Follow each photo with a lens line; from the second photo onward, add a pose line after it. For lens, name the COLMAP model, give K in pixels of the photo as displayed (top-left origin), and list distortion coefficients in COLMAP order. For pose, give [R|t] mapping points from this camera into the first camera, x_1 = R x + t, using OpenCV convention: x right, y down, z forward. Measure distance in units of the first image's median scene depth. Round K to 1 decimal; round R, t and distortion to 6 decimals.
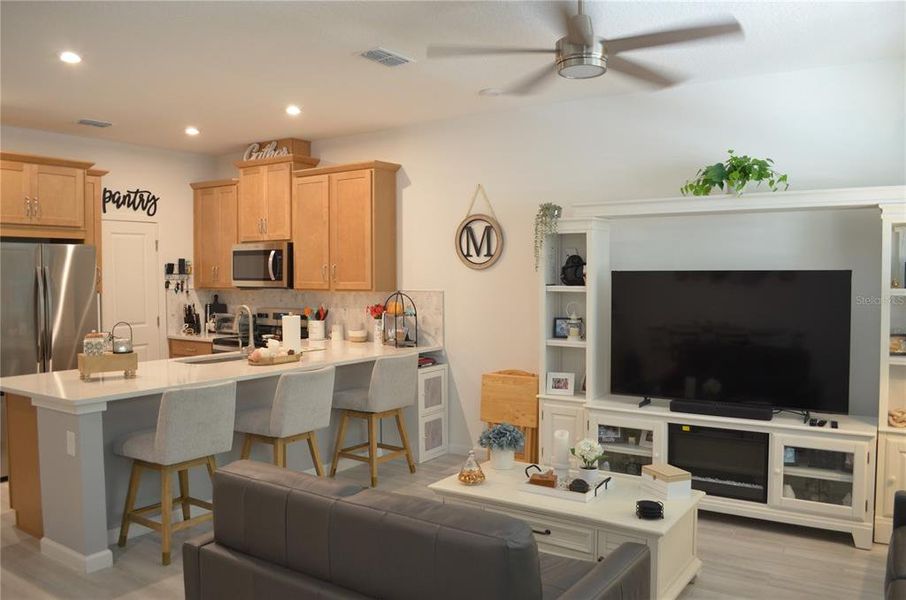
lens RADIAL K [[715.1, 0, 458.1], [0, 715.1, 294.4], [0, 0, 1]] dist [-0.080898, 0.008486]
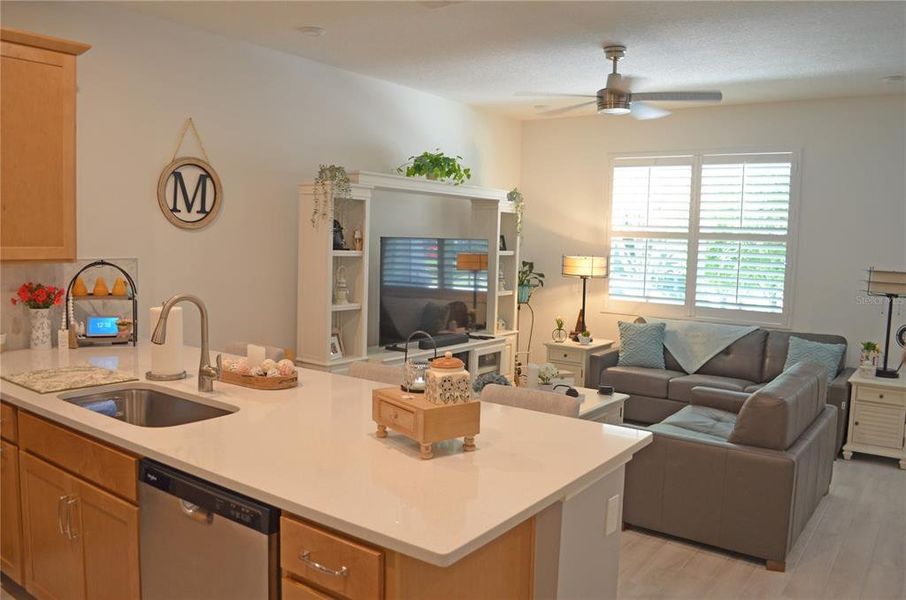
lens RADIAL K [[715.1, 0, 453.2], [0, 715.1, 297.5], [0, 0, 1]] dist [-0.080898, 0.008486]
pose [[0.041402, -0.080020, 0.995933, -0.732268], [0.001925, 0.996792, 0.080009, -0.021883], [-0.999141, -0.001395, 0.041424, 0.683873]]
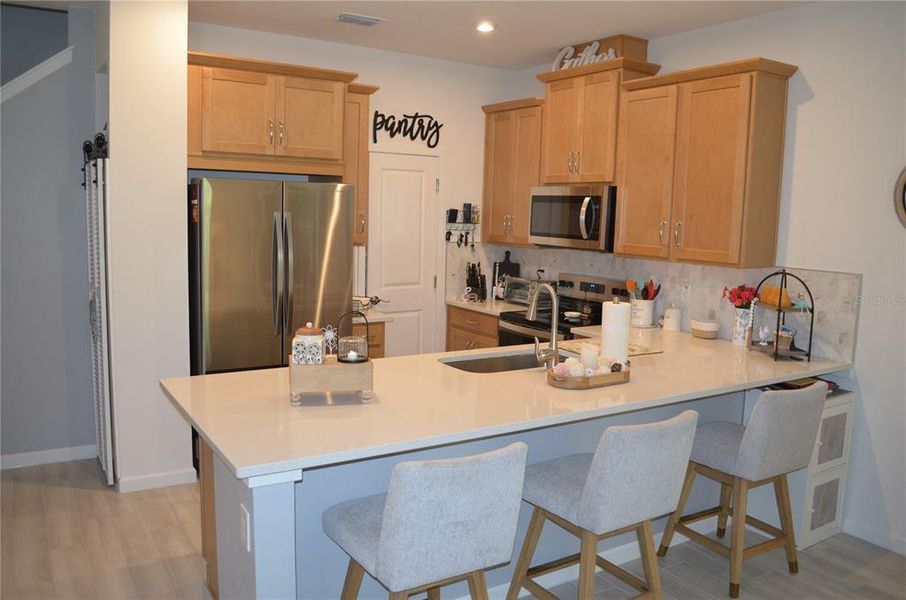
lens RADIAL K [[715.1, 0, 450.3], [0, 715.1, 302.7], [0, 0, 1]] dist [-0.080898, 0.008486]
pose [[0.914320, 0.081832, -0.396638, -0.108207], [-0.044939, 0.993825, 0.101447, -0.025973], [0.402491, -0.074930, 0.912352, 0.329498]]
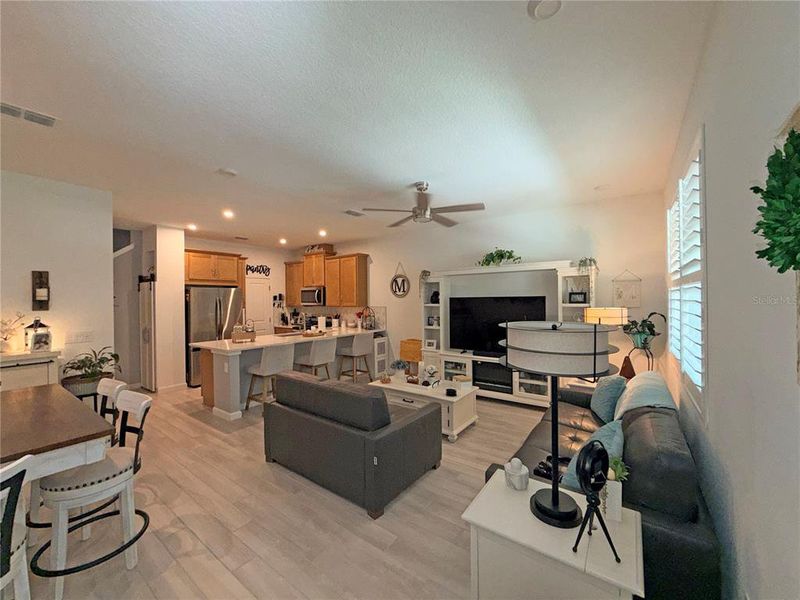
lens RADIAL K [[319.8, 0, 397.6], [0, 319.8, 297.8], [0, 0, 1]] dist [0.000540, 0.000149]
pose [[0.998826, -0.007784, -0.047812, 0.073367], [0.006176, 0.999413, -0.033692, 0.003130], [0.048047, 0.033357, 0.998288, -0.082317]]
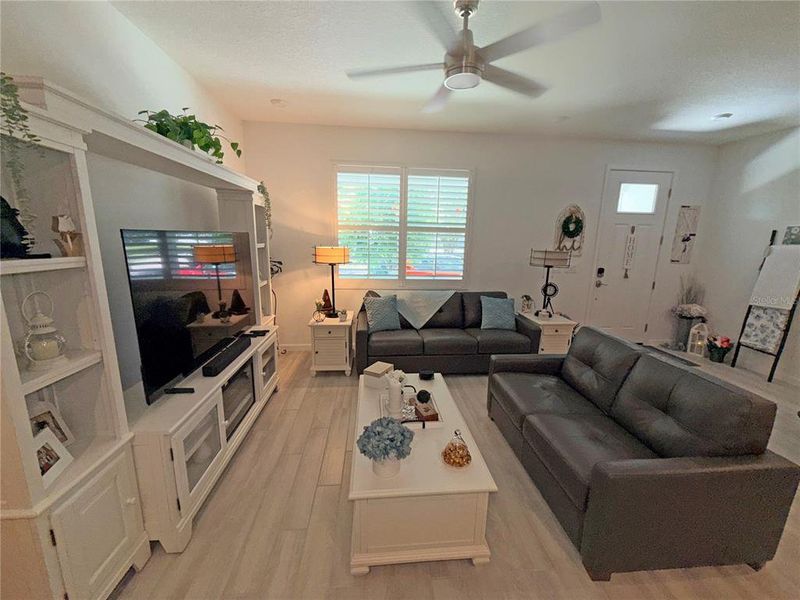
lens RADIAL K [[318.7, 0, 402.6], [0, 318.7, 300.4], [0, 0, 1]] dist [0.000431, -0.000235]
pose [[-0.630334, -0.163322, 0.758950, -0.141358], [0.003424, 0.977026, 0.213094, -0.024409], [-0.776317, 0.136919, -0.615293, 0.804391]]
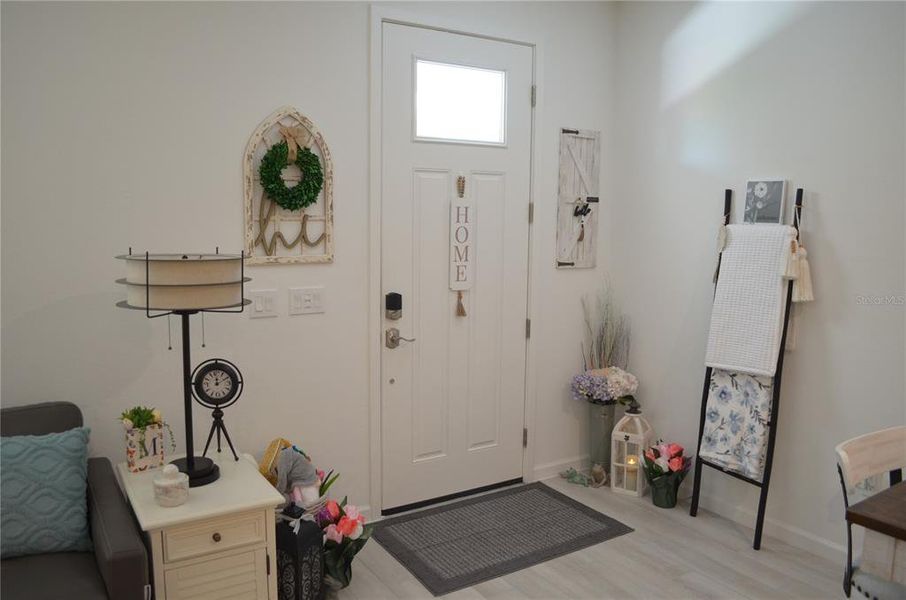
lens RADIAL K [[715.1, 0, 459.3], [0, 715.1, 299.4], [0, 0, 1]] dist [-0.080898, 0.008486]
pose [[-0.916590, -0.060044, 0.395295, -0.136827], [-0.000103, 0.988695, 0.149939, -0.020804], [-0.399829, 0.137392, -0.906234, 0.472386]]
